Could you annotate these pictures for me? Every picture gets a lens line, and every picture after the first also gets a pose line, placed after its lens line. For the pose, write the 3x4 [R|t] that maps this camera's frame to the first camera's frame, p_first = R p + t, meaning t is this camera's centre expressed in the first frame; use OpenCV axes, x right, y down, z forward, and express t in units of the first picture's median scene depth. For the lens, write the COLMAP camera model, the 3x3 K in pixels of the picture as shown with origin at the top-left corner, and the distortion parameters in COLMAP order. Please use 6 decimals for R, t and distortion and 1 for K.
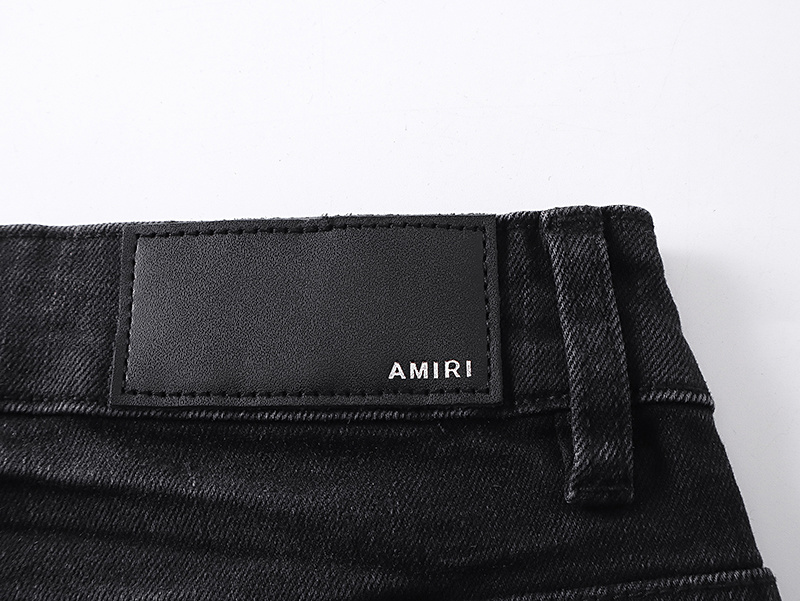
lens RADIAL K [[1344.2, 0, 400.0], [0, 1344.2, 300.5], [0, 0, 1]] dist [-0.090138, -0.018553]
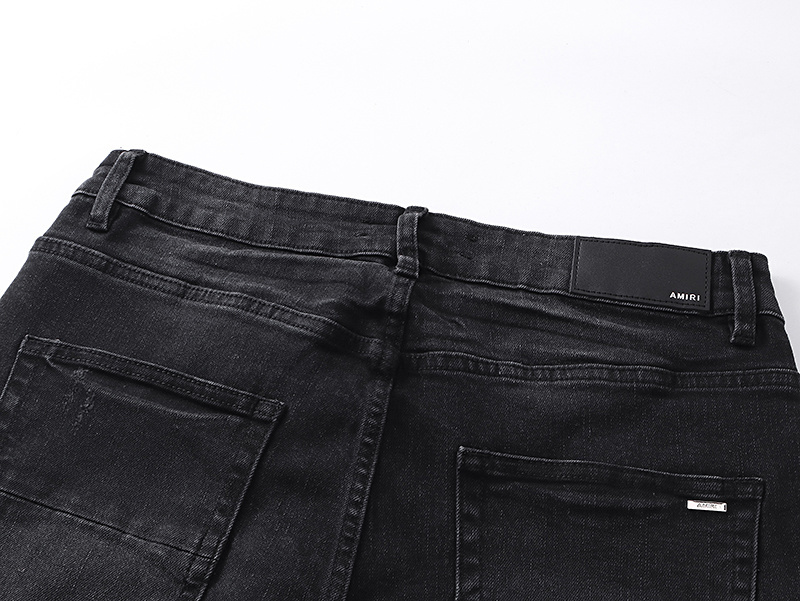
lens RADIAL K [[1344.2, 0, 400.0], [0, 1344.2, 300.5], [0, 0, 1]] dist [-0.090138, -0.018553]
pose [[0.988188, 0.141592, -0.058619, -0.402088], [-0.150981, 0.965069, -0.214118, 0.751685], [0.026254, 0.220439, 0.975047, -1.746985]]
